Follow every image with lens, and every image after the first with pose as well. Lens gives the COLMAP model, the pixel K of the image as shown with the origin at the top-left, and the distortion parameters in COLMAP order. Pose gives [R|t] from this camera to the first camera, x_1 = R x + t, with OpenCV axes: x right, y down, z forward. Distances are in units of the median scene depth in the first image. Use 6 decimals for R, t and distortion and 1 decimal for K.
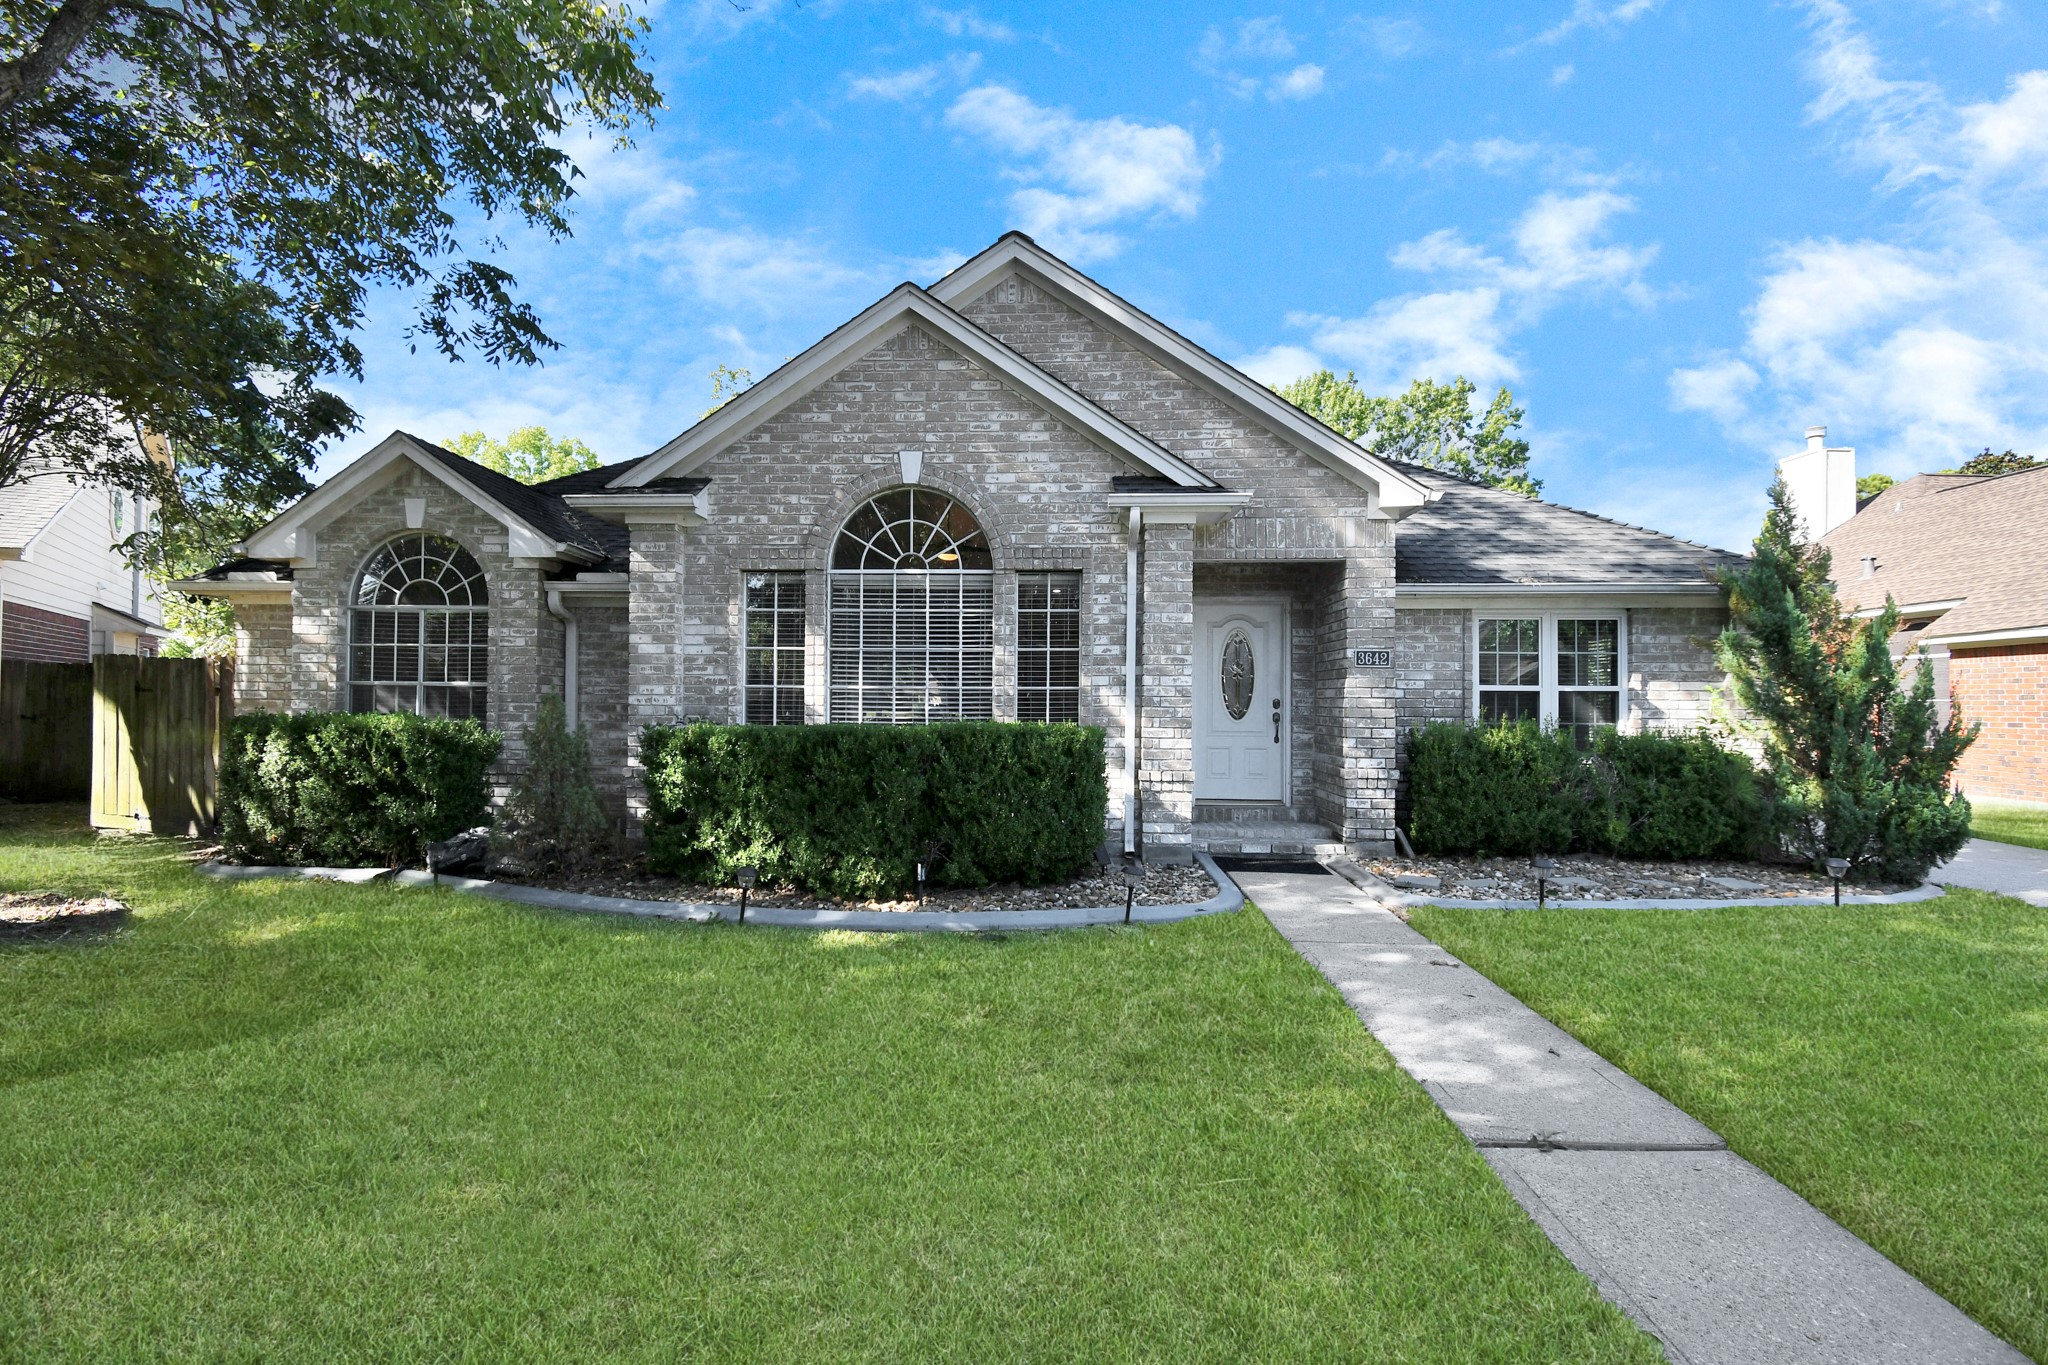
lens RADIAL K [[900.6, 0, 1012.9], [0, 900.6, 682.8], [0, 0, 1]] dist [0.015197, -0.022085]
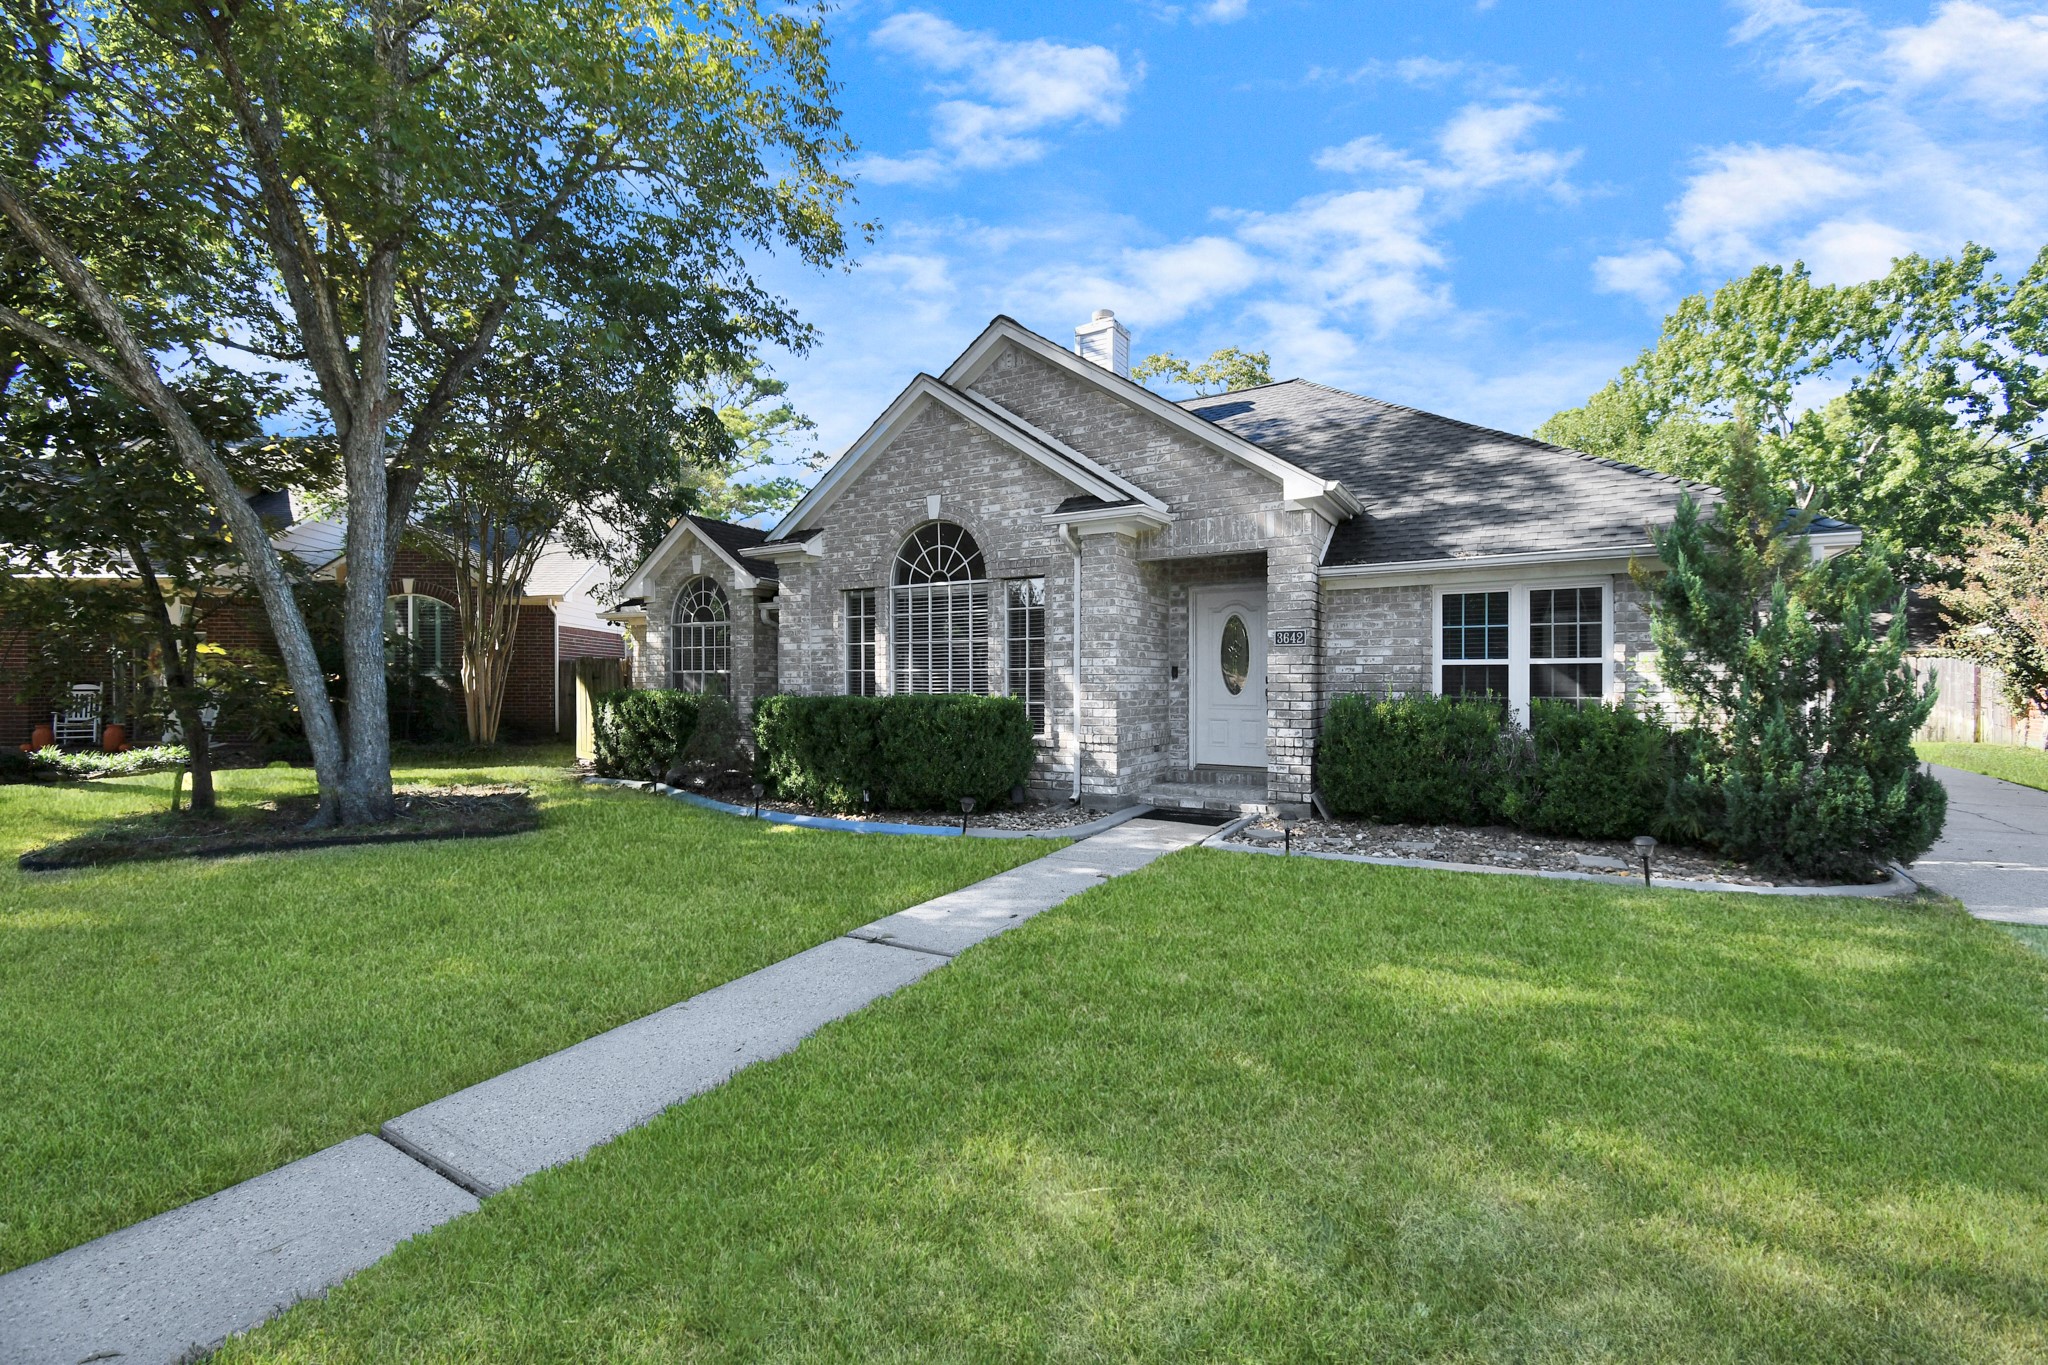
lens RADIAL K [[900.6, 0, 1012.9], [0, 900.6, 682.8], [0, 0, 1]] dist [0.015197, -0.022085]
pose [[0.874136, -0.007116, -0.485629, 0.639703], [0.016757, 0.999739, 0.015513, 0.005188], [0.485392, -0.021698, 0.874028, -0.128283]]
